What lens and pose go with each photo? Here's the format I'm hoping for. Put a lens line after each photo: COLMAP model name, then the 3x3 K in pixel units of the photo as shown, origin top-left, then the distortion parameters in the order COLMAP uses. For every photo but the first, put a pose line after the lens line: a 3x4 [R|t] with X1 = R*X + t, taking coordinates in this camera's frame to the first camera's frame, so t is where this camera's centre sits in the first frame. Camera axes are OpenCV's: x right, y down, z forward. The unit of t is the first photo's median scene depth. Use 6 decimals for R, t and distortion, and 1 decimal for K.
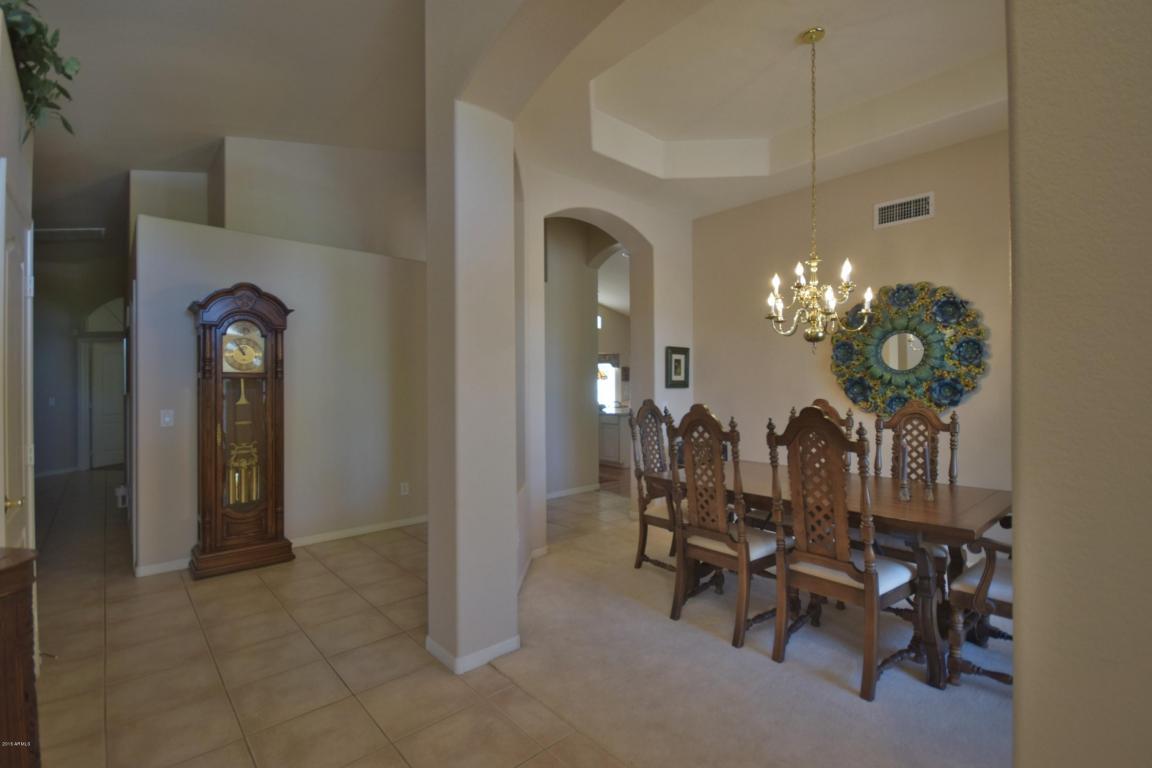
lens RADIAL K [[510.2, 0, 576.9], [0, 510.2, 382.3], [0, 0, 1]] dist [0.007505, -0.011350]
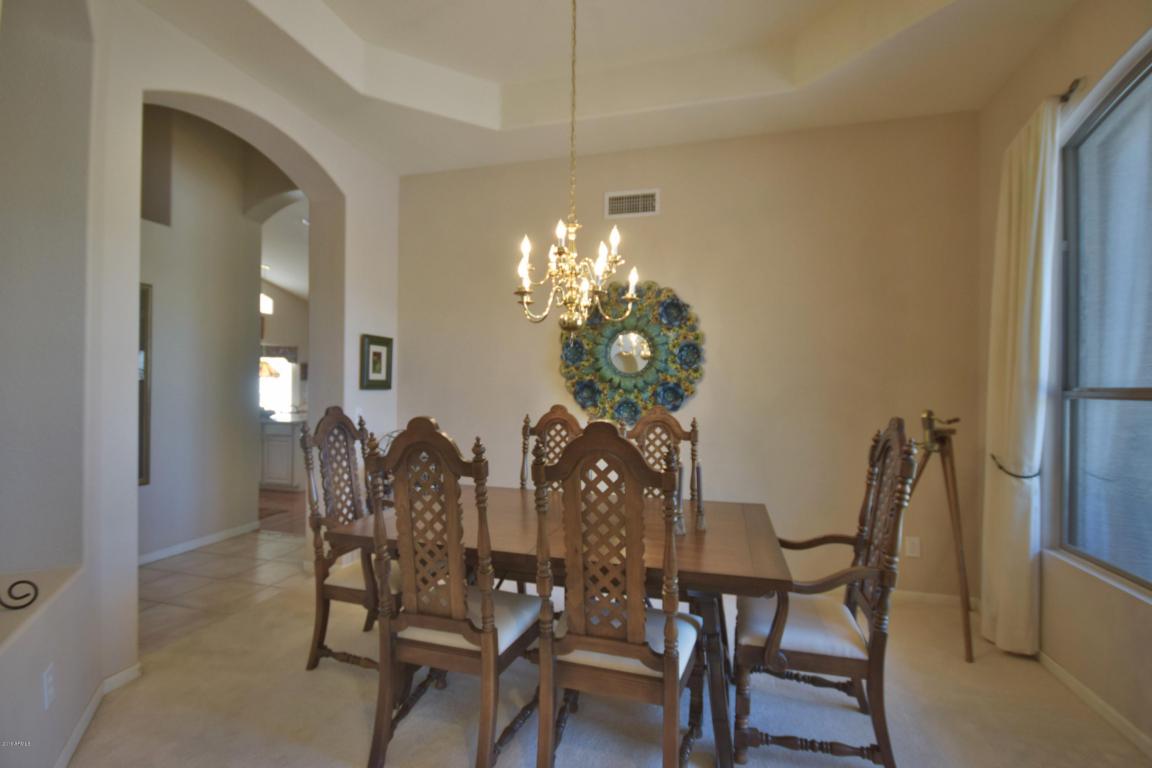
lens RADIAL K [[510.2, 0, 566.7], [0, 510.2, 385.7], [0, 0, 1]] dist [0.007505, -0.011350]
pose [[0.844896, 0.013424, 0.534762, 0.042078], [-0.015601, 0.999878, -0.000451, 0.001624], [-0.534703, -0.007962, 0.845002, 0.293235]]
